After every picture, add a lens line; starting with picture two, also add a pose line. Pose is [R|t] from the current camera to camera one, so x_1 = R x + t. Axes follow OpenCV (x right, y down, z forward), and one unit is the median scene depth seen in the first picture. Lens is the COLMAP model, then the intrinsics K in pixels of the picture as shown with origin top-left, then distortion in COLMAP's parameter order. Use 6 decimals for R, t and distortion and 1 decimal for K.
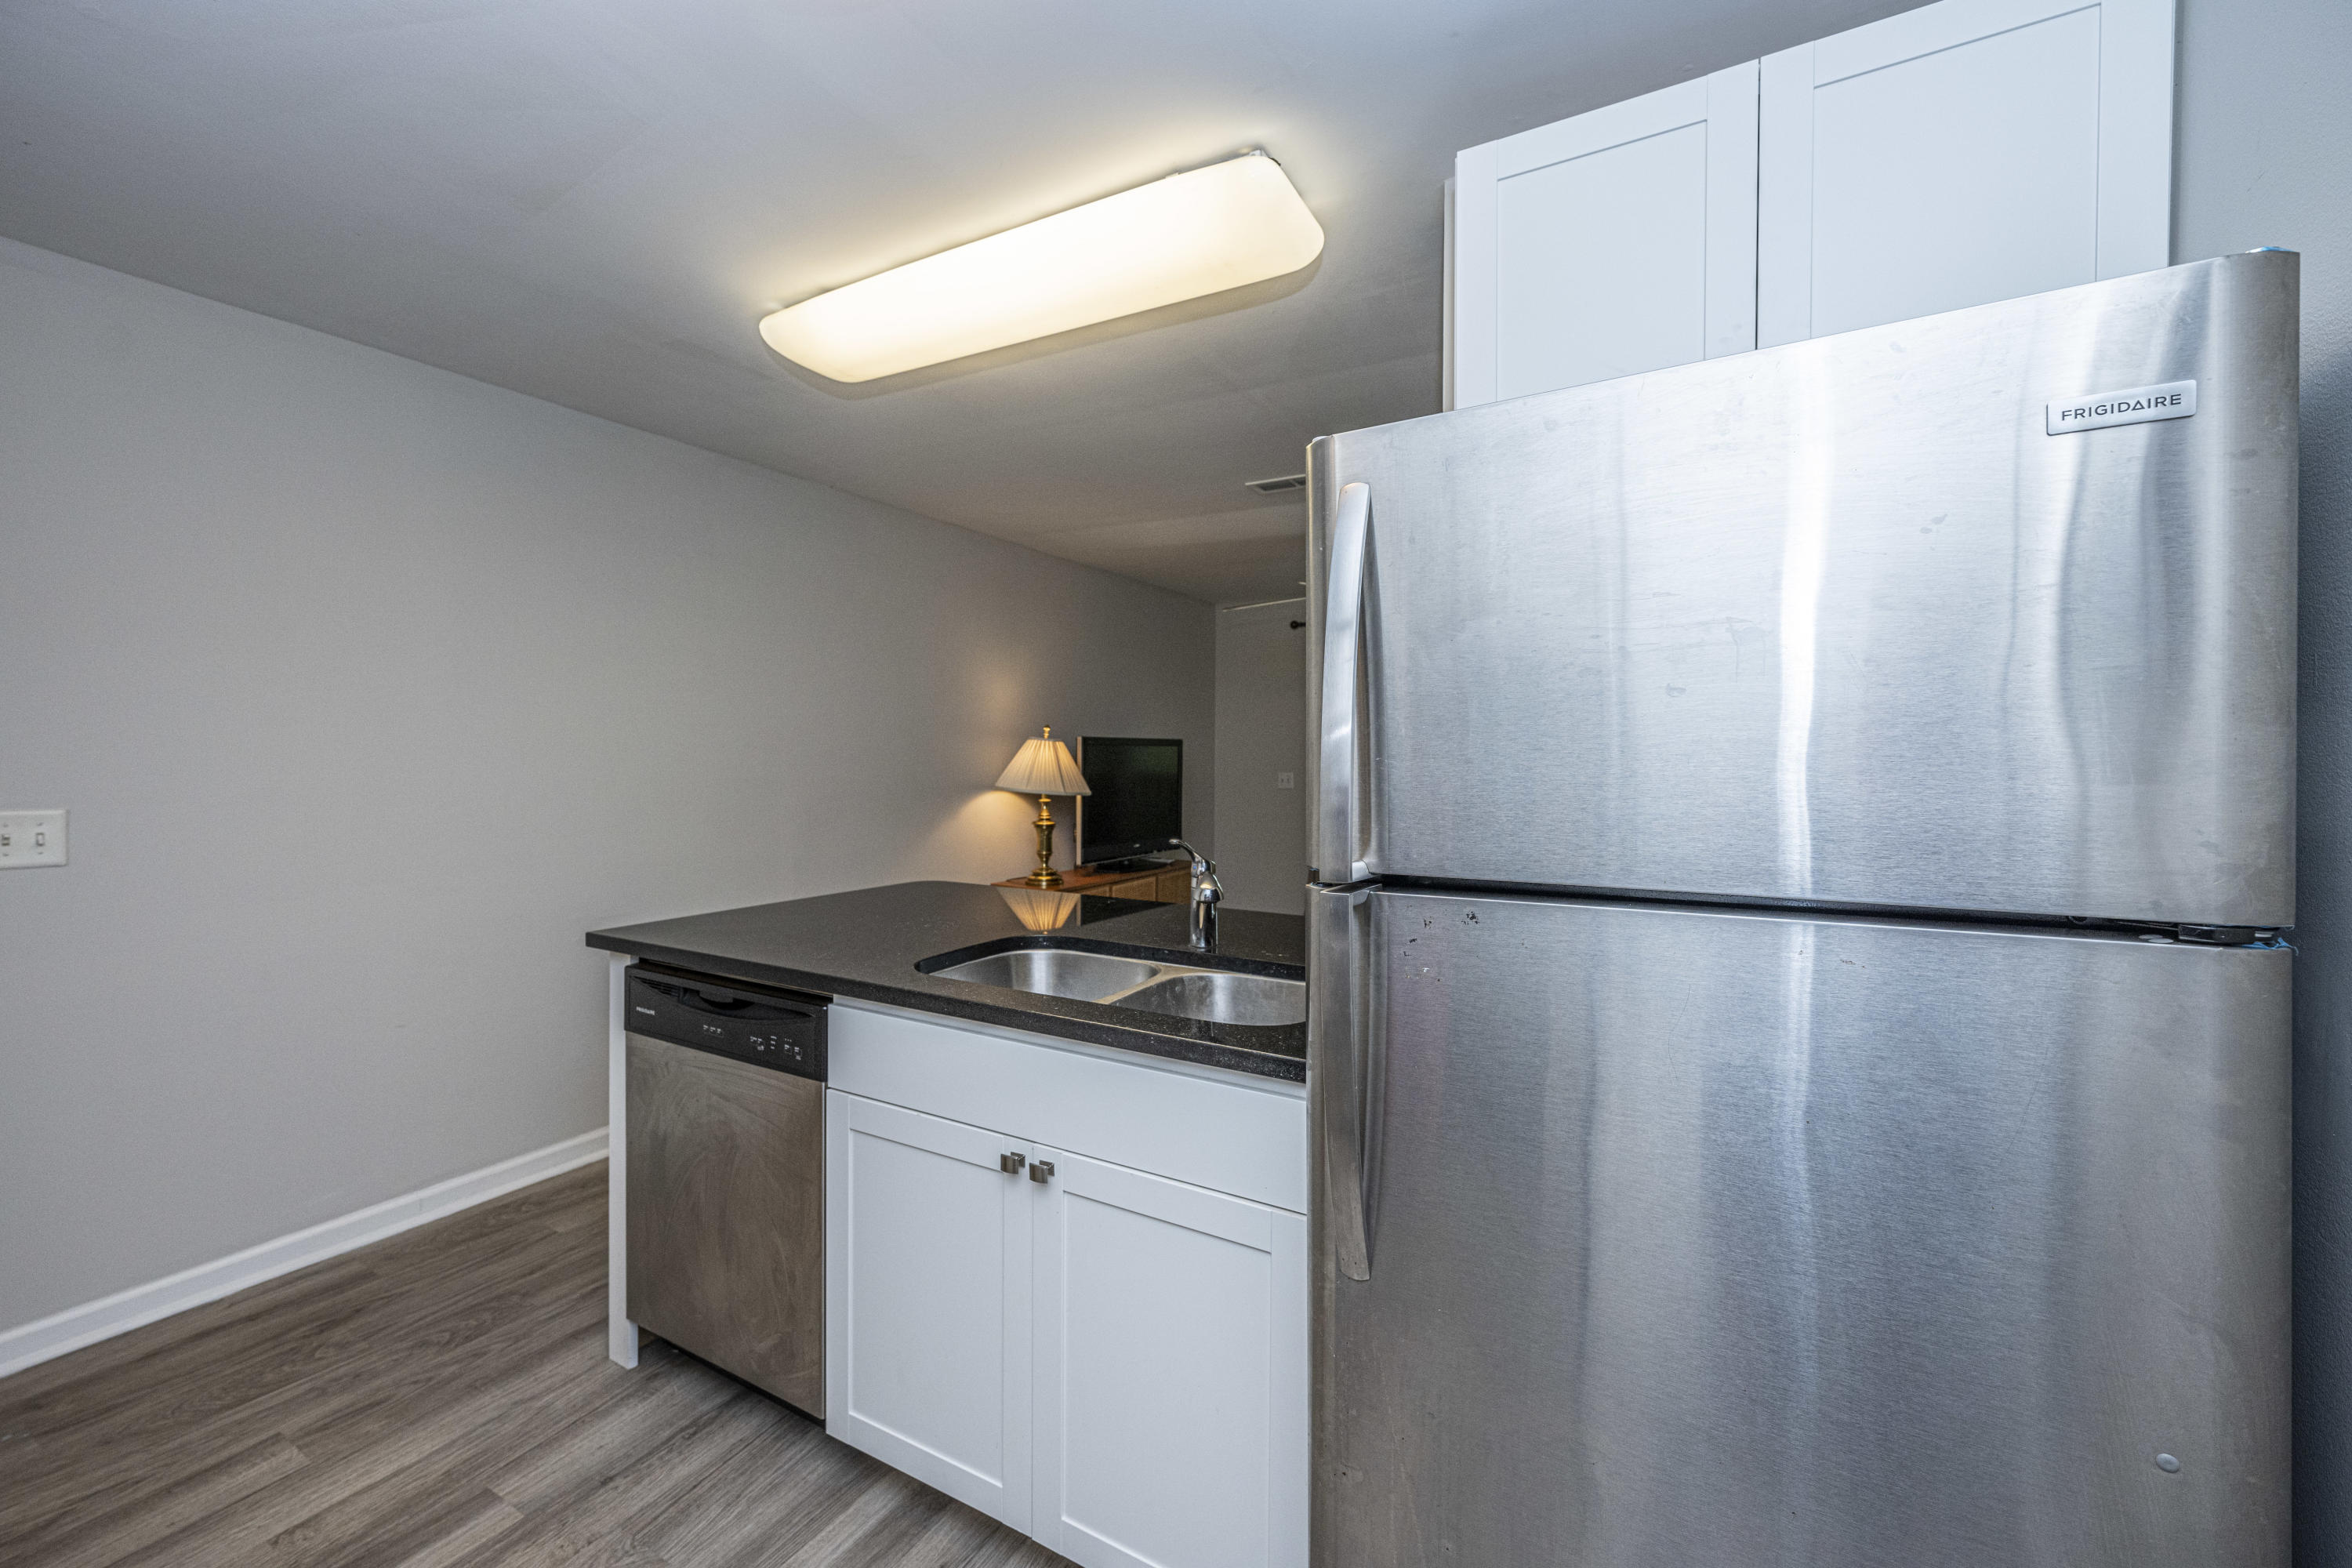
lens RADIAL K [[934.0, 0, 1176.0], [0, 934.0, 784.0], [0, 0, 1]] dist [-0.000290, 0.000143]
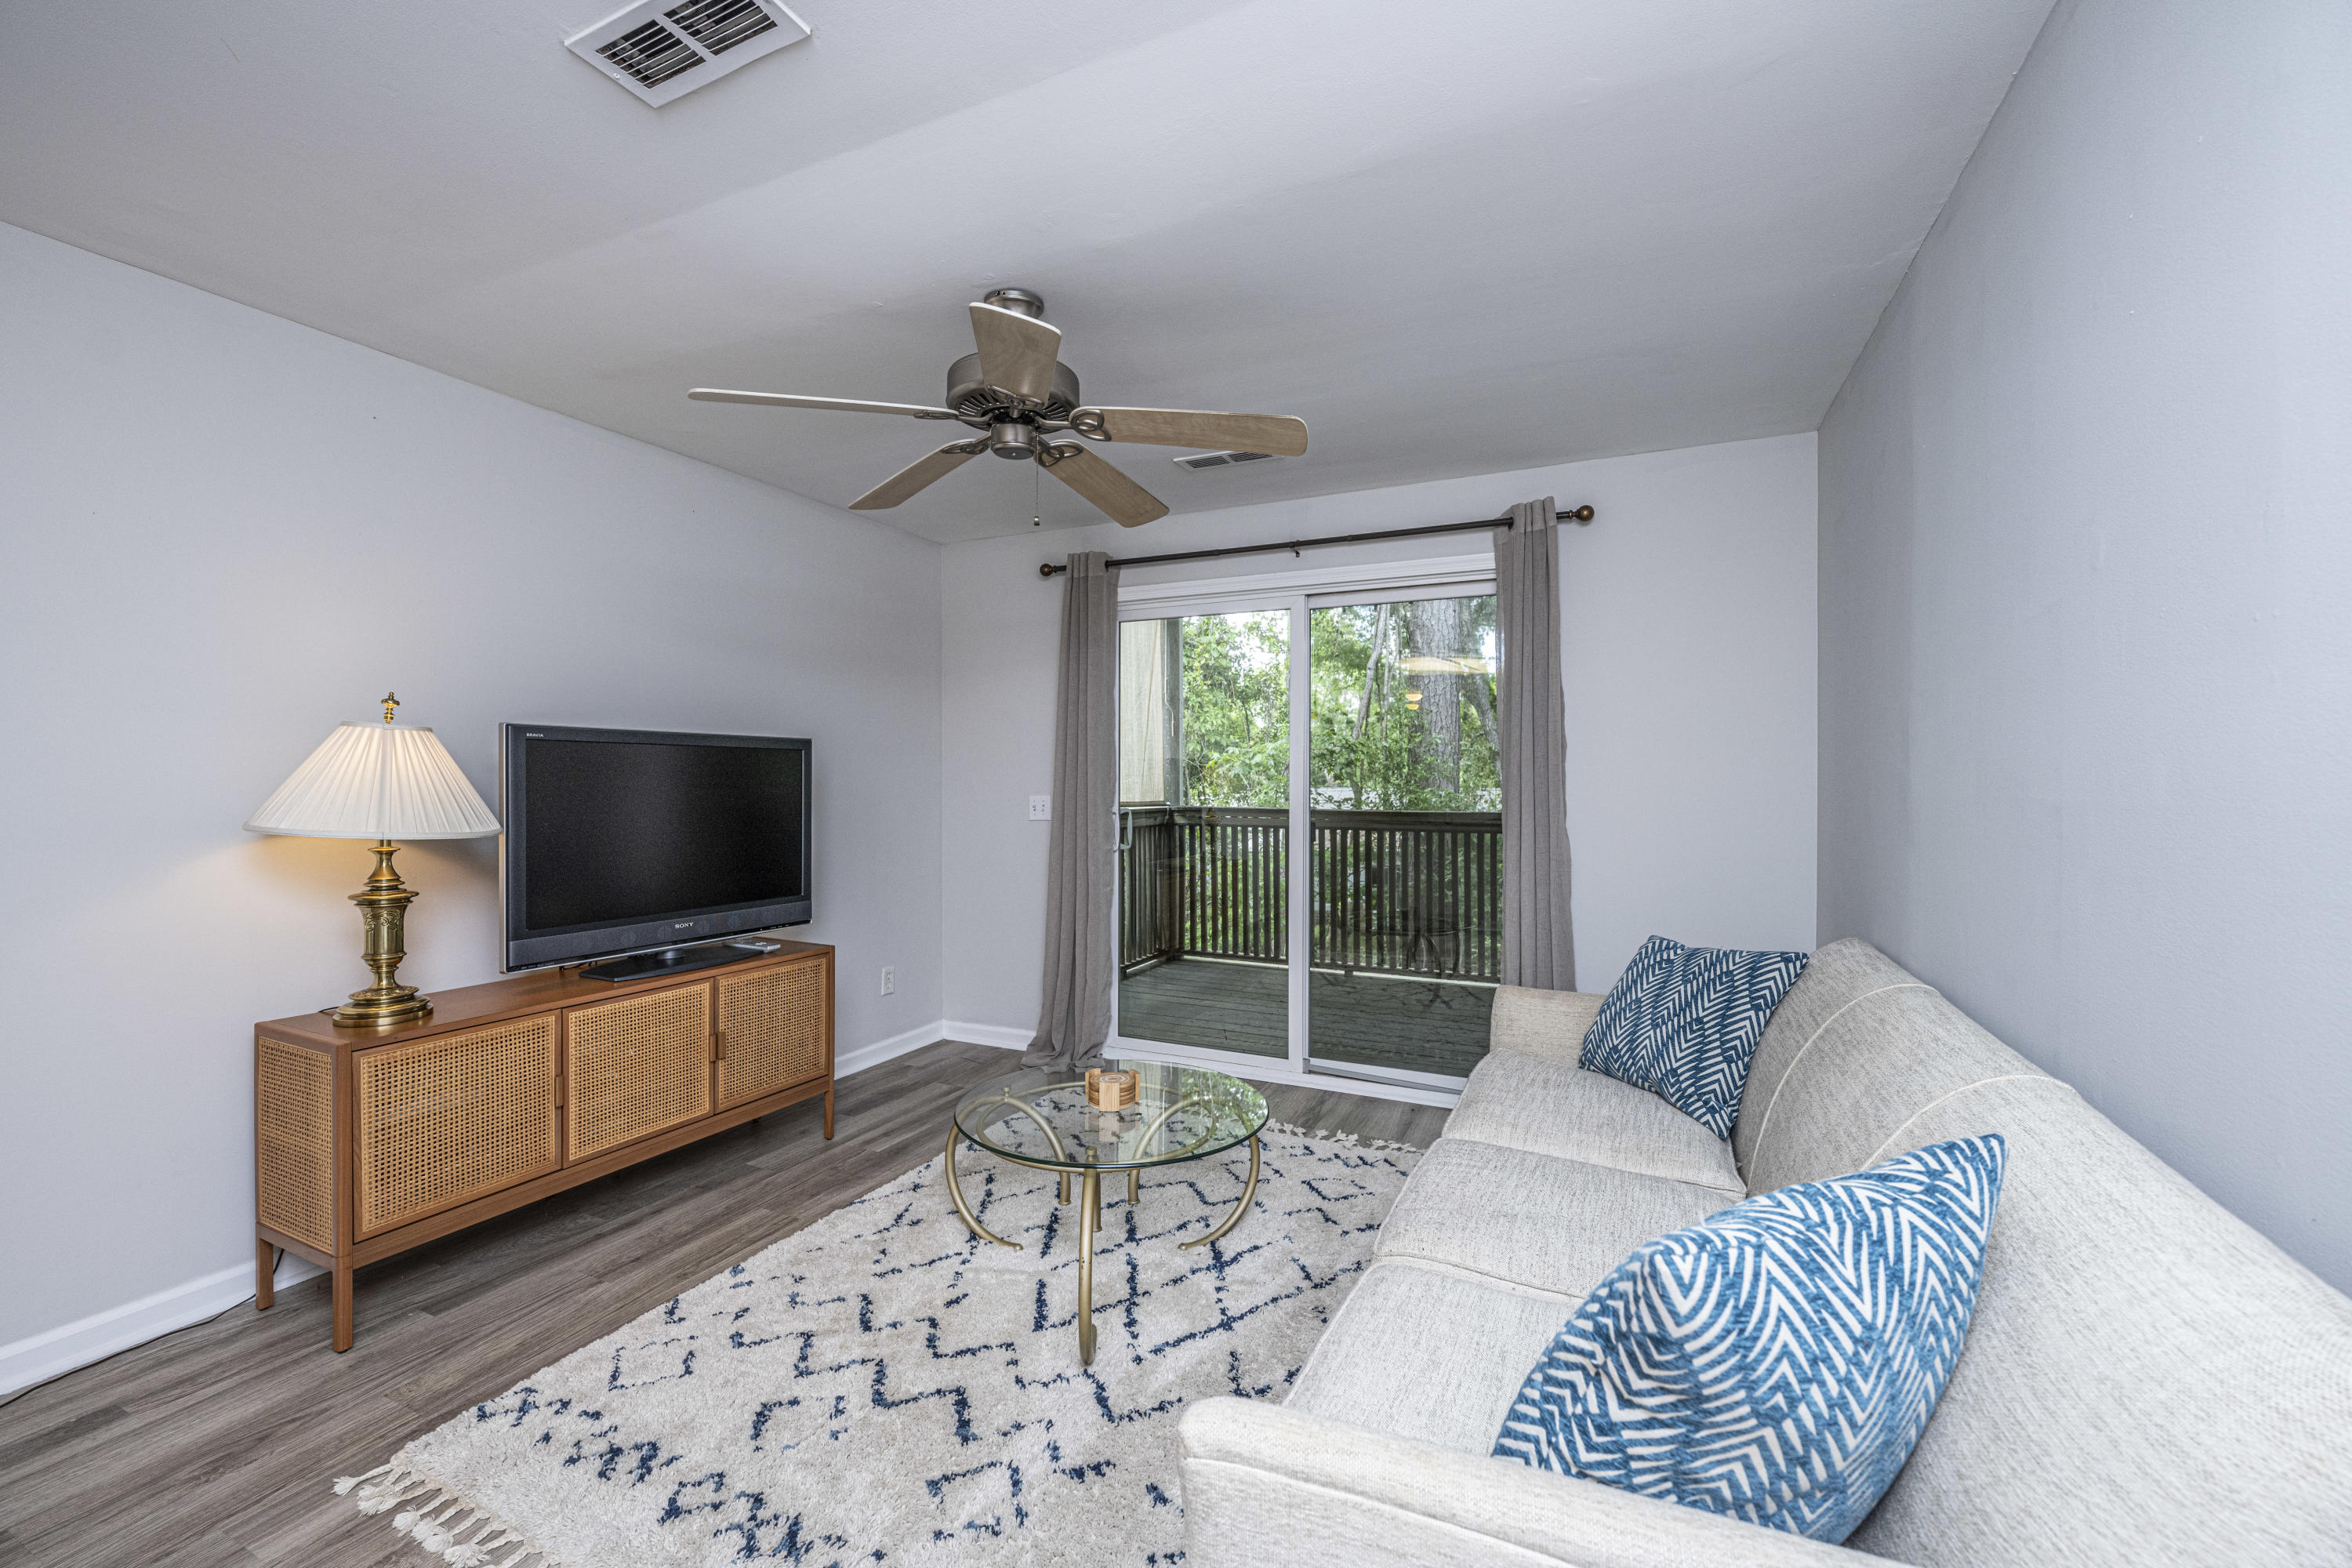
lens RADIAL K [[920.3, 0, 1209.5], [0, 920.3, 787.7], [0, 0, 1]] dist [0.000417, -0.000096]
pose [[0.995423, 0.001777, 0.095547, 0.565618], [0.000842, 0.999625, -0.027358, -0.001843], [-0.095559, 0.027313, 0.995049, 1.104277]]
